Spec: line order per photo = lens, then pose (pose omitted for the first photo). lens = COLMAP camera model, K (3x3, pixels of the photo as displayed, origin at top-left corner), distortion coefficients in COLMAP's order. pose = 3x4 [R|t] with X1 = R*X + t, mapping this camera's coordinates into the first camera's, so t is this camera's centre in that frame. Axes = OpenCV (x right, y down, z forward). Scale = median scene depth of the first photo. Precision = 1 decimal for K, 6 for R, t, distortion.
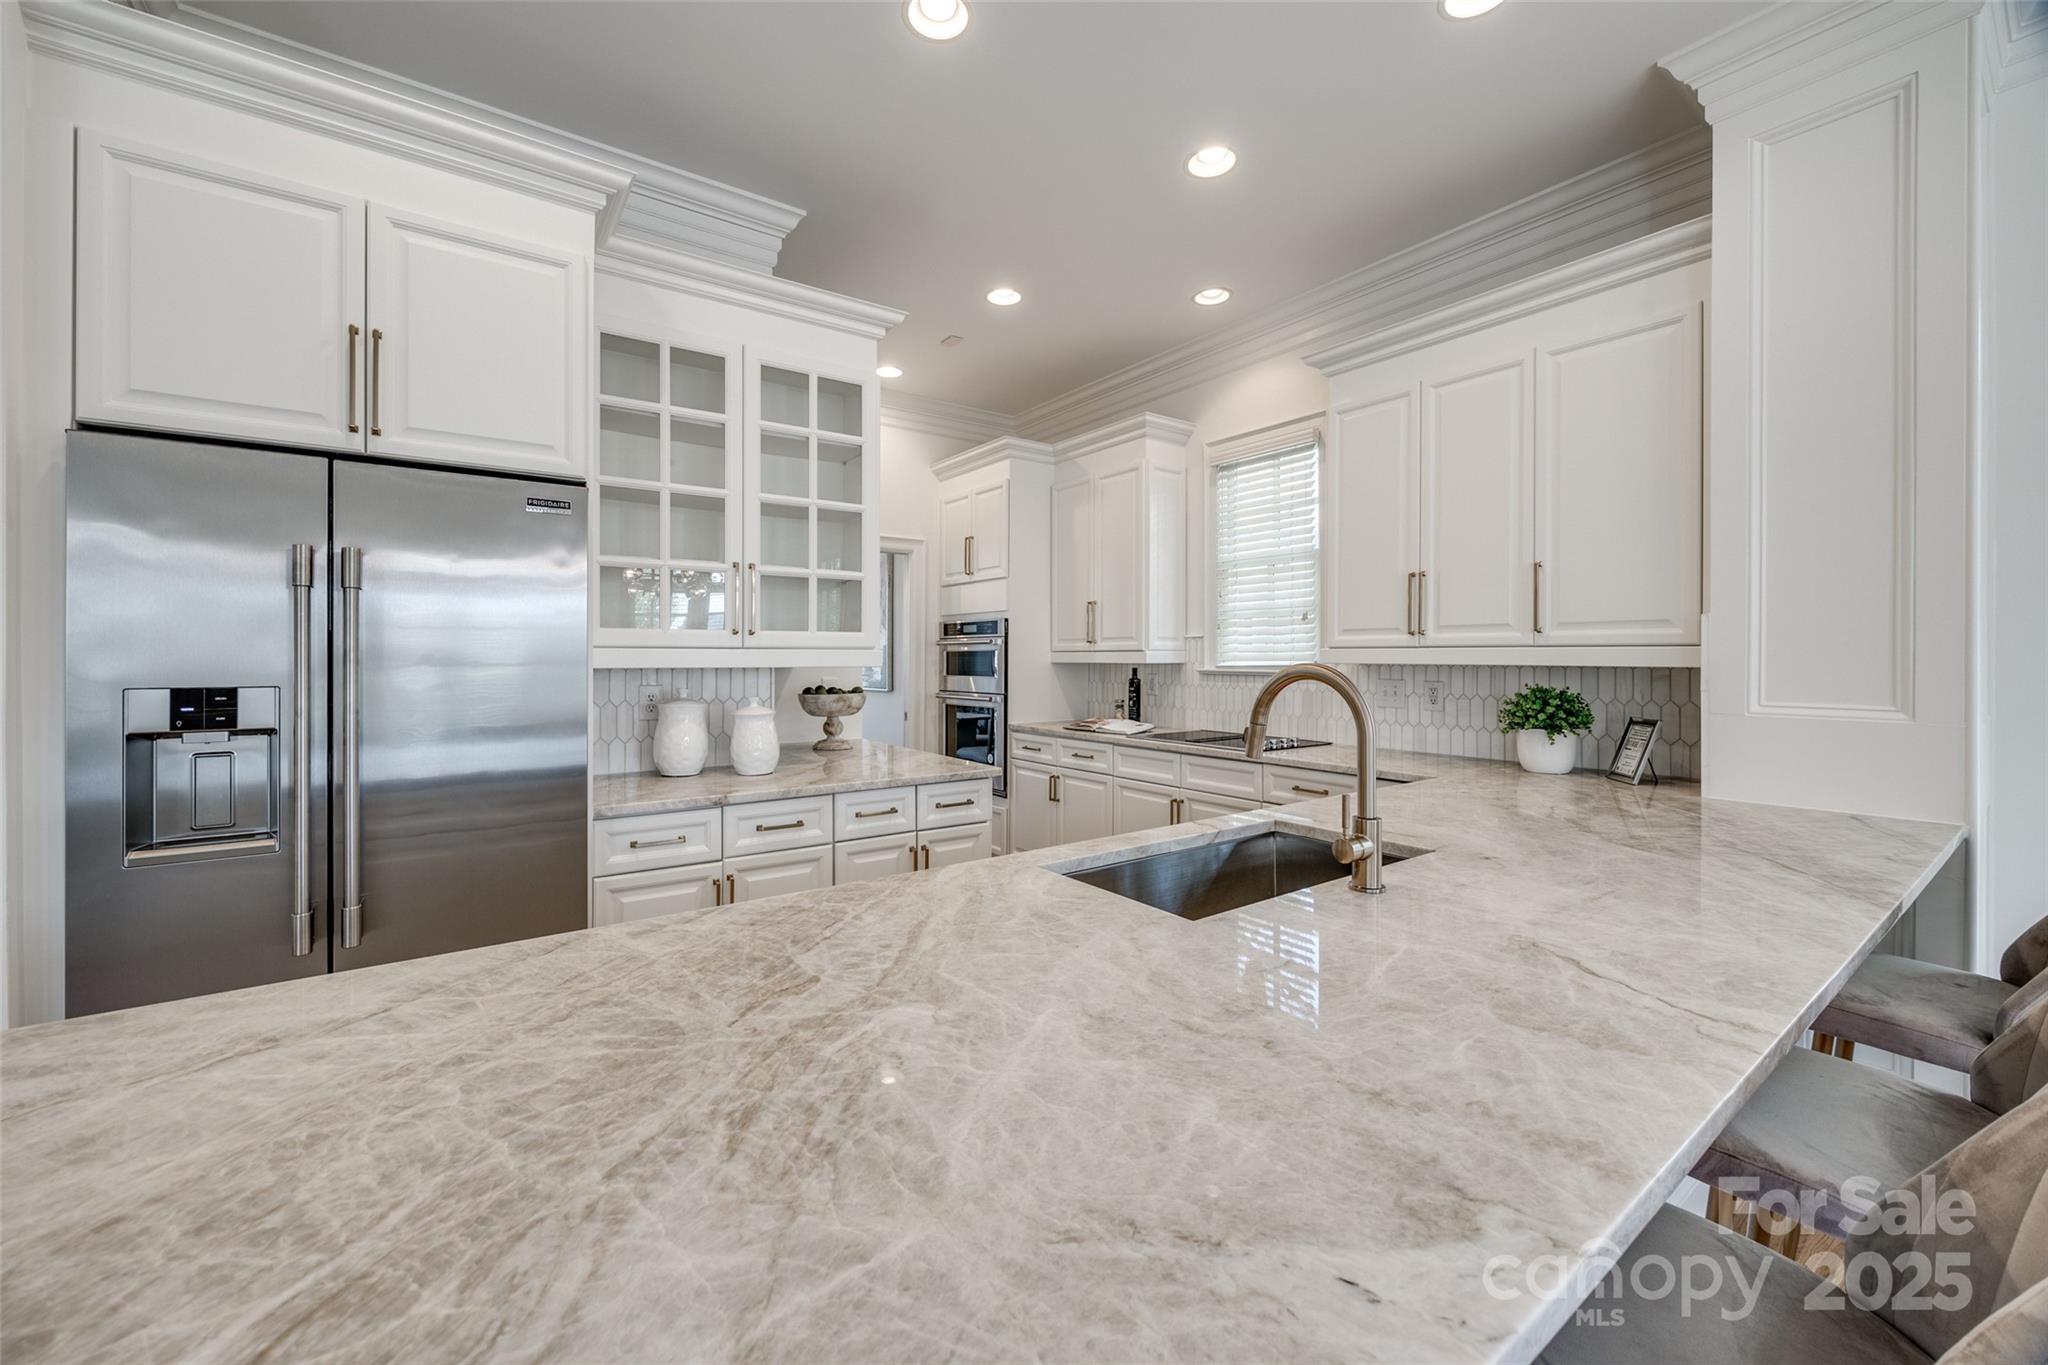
lens RADIAL K [[784.5, 0, 995.1], [0, 784.5, 655.4], [0, 0, 1]] dist [-0.001045, 0.000233]
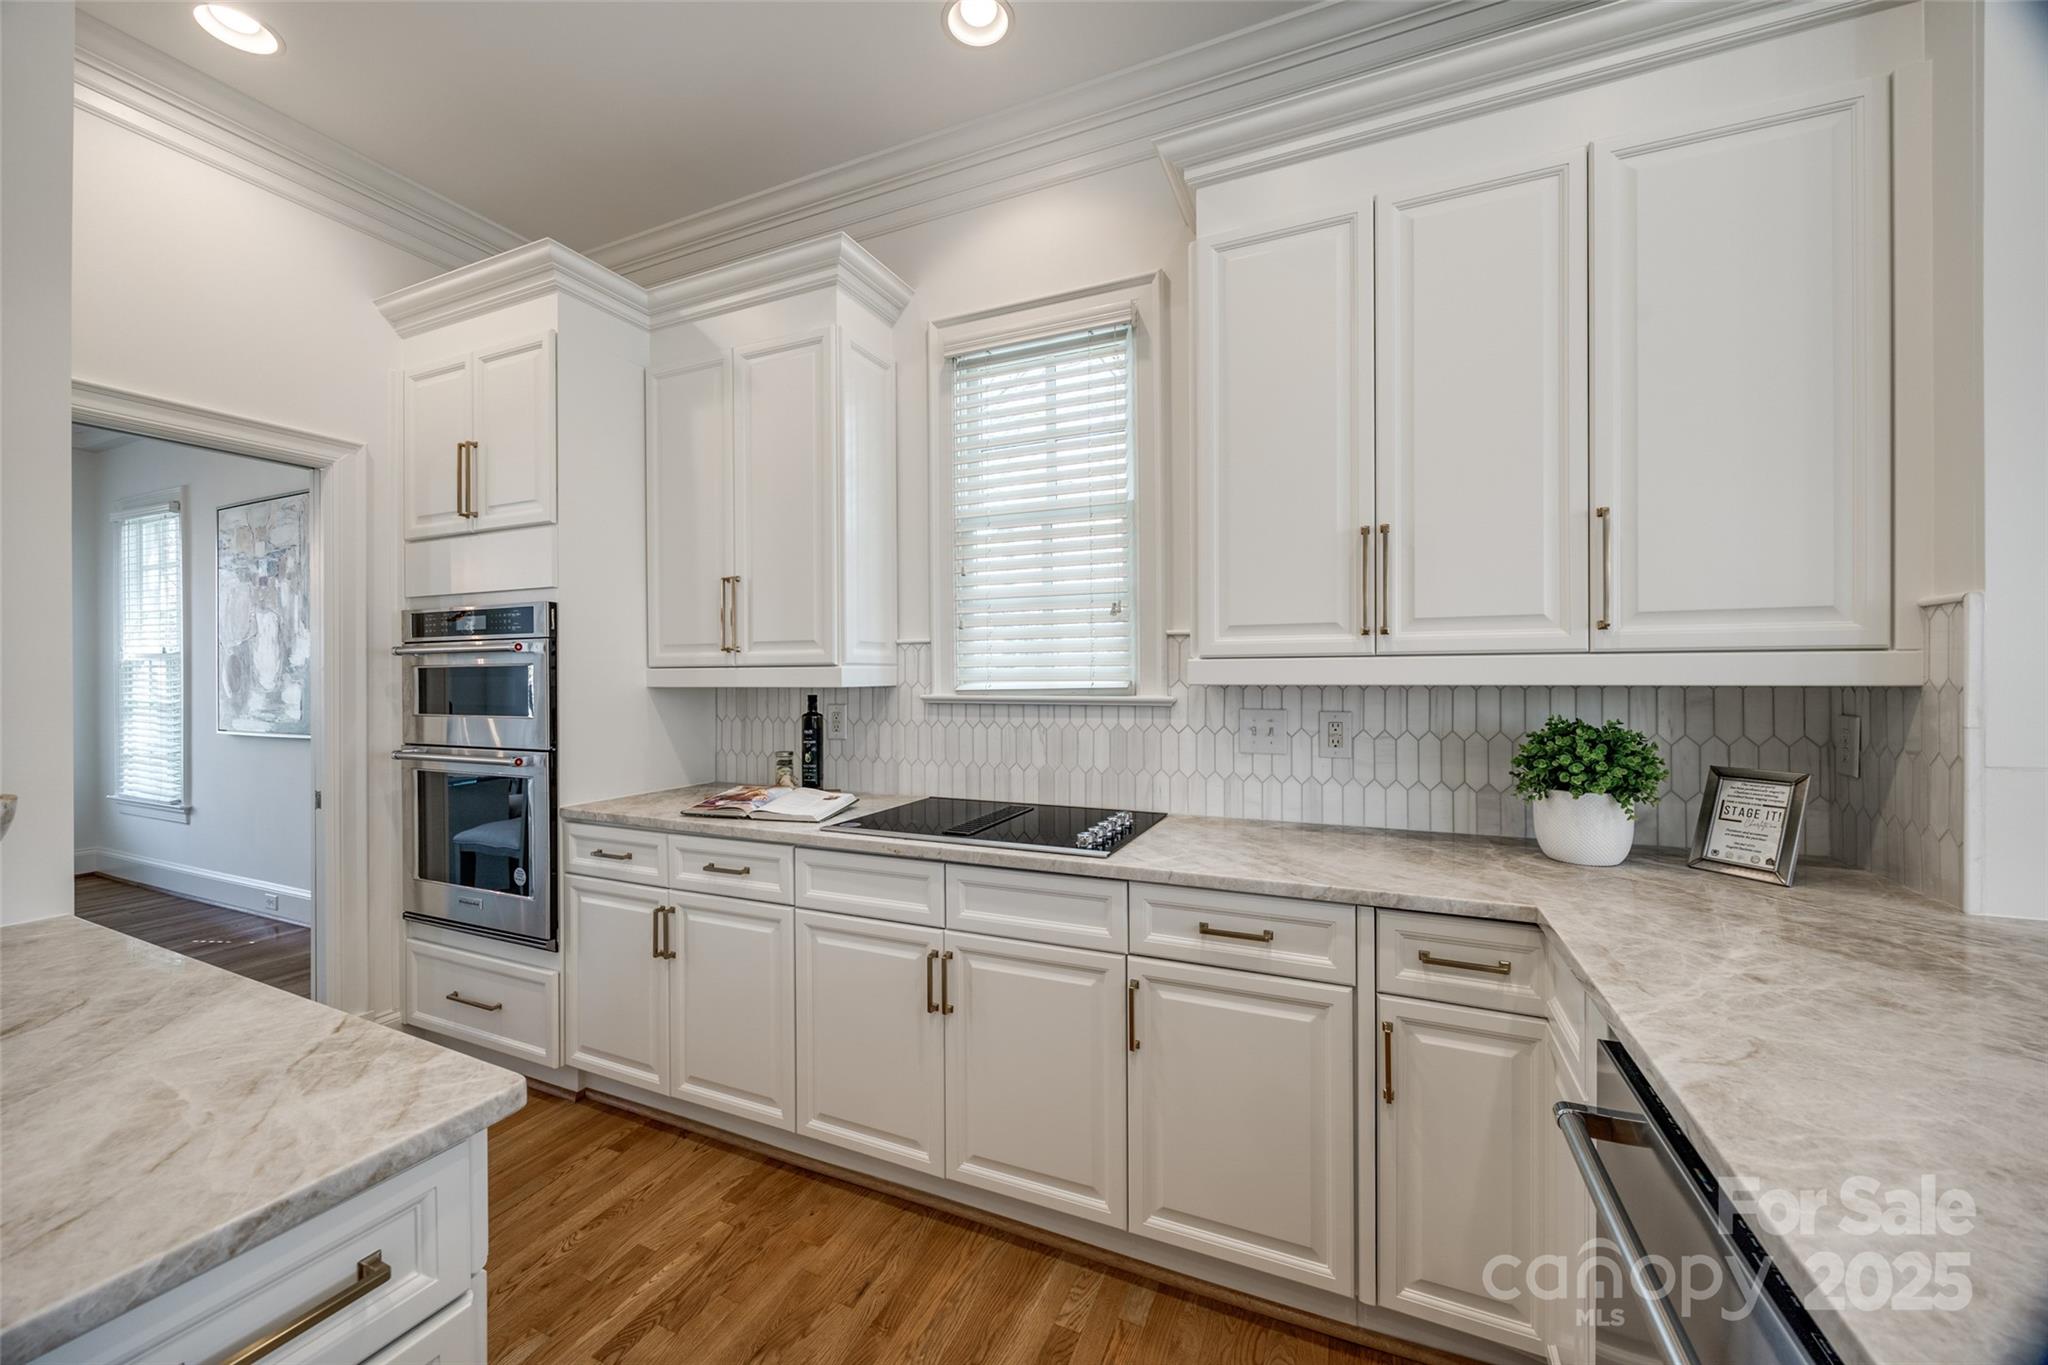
lens RADIAL K [[784.5, 0, 1009.7], [0, 784.5, 676.6], [0, 0, 1]] dist [-0.001045, 0.000233]
pose [[0.857926, -0.008715, 0.513699, 0.007493], [0.006268, 0.999959, 0.006496, -0.000521], [-0.513735, -0.002354, 0.857946, 0.455089]]
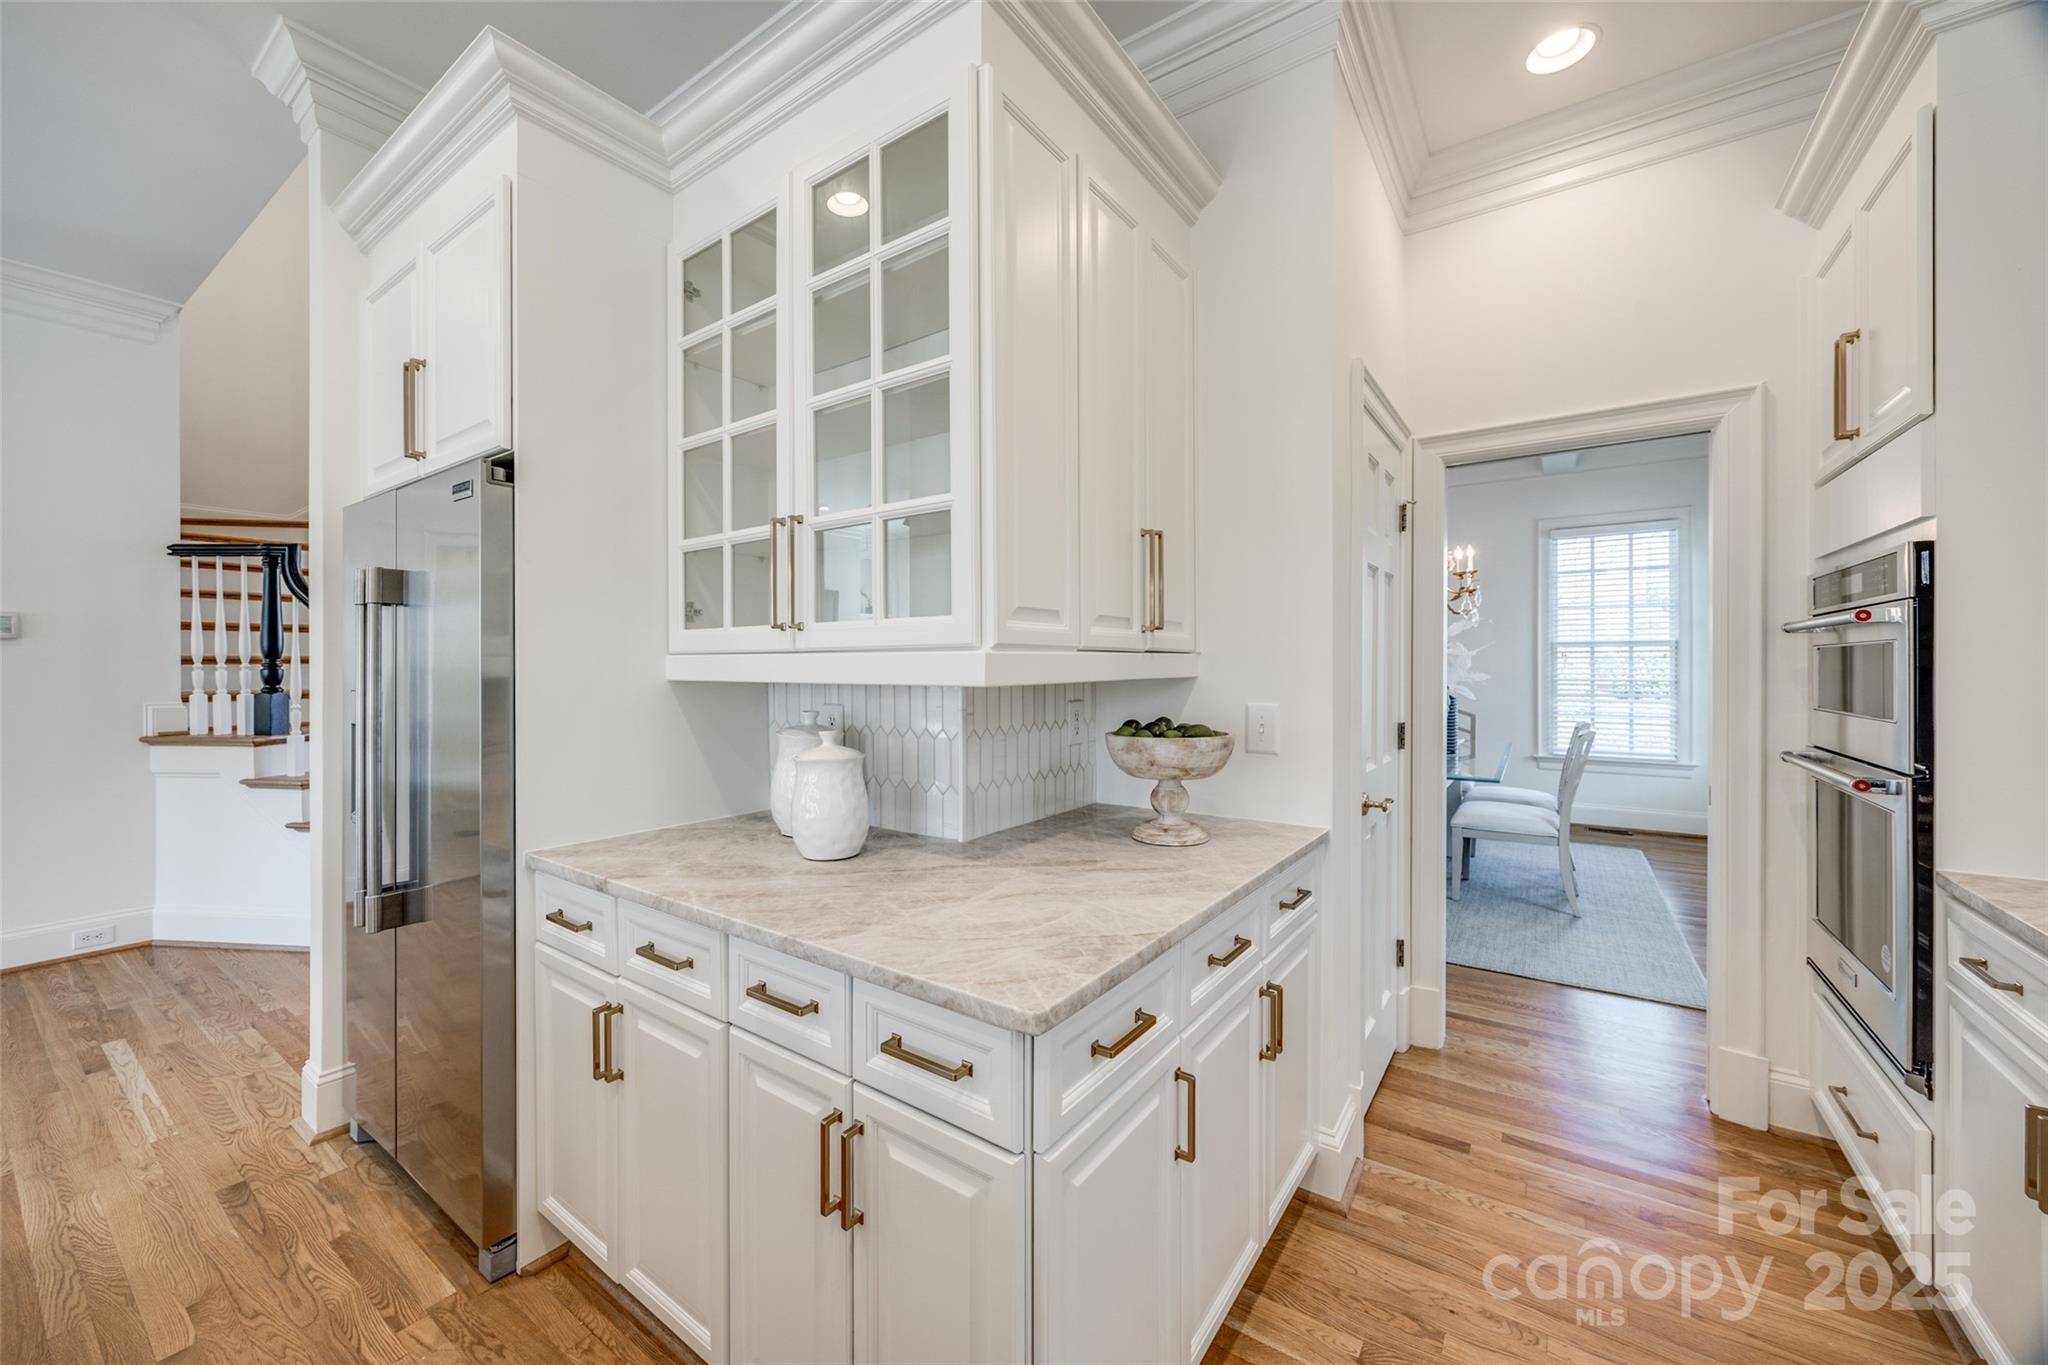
lens RADIAL K [[784.5, 0, 1005.2], [0, 784.5, 659.2], [0, 0, 1]] dist [-0.001045, 0.000233]
pose [[0.341808, -0.015121, -0.939648, 0.207743], [0.004861, 0.999886, -0.014322, 0.004263], [0.939757, 0.000327, 0.341842, 0.600720]]
